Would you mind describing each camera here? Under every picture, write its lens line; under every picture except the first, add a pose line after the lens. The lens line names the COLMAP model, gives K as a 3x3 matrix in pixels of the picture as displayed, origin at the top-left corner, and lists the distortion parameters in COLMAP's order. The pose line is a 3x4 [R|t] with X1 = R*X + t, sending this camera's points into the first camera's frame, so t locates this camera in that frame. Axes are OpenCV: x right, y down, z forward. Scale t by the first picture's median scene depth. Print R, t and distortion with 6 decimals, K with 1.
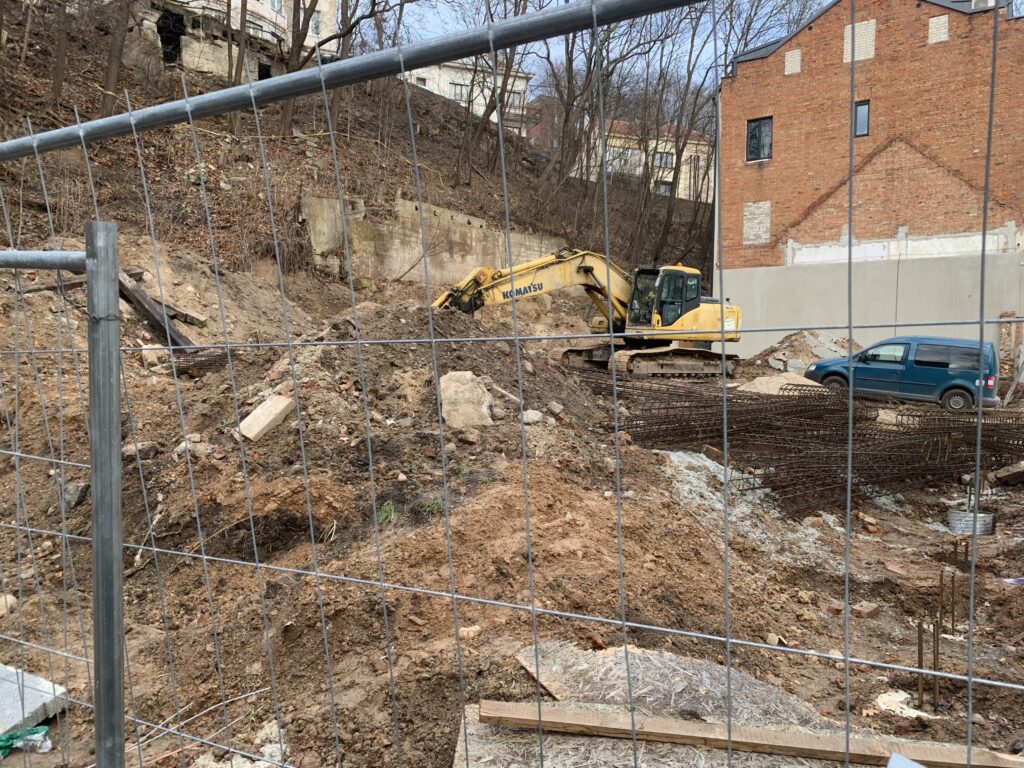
lens RADIAL K [[773.8, 0, 511.6], [0, 773.8, 383.9], [0, 0, 1]] dist [-0.001312, -0.001368]
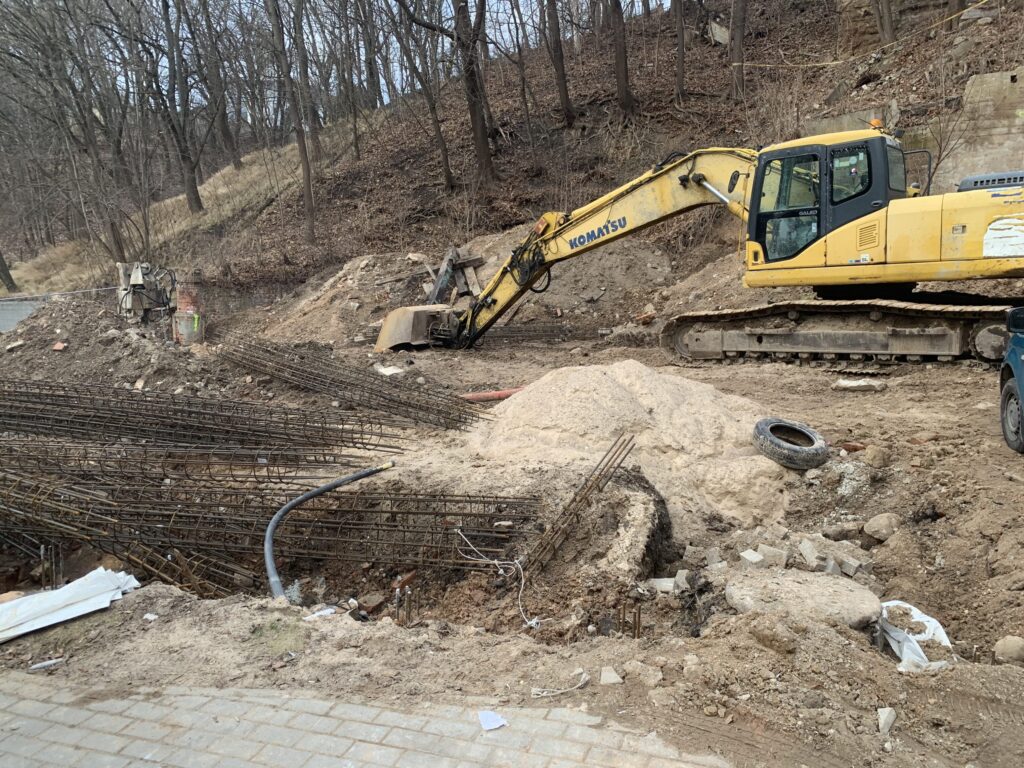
lens RADIAL K [[773.8, 0, 511.8], [0, 773.8, 384.9], [0, 0, 1]] dist [-0.001312, -0.001368]
pose [[0.151093, 0.095676, -0.983879, 0.702177], [0.020173, 0.994799, 0.099835, -0.048079], [0.988314, -0.034932, 0.148377, 0.753149]]
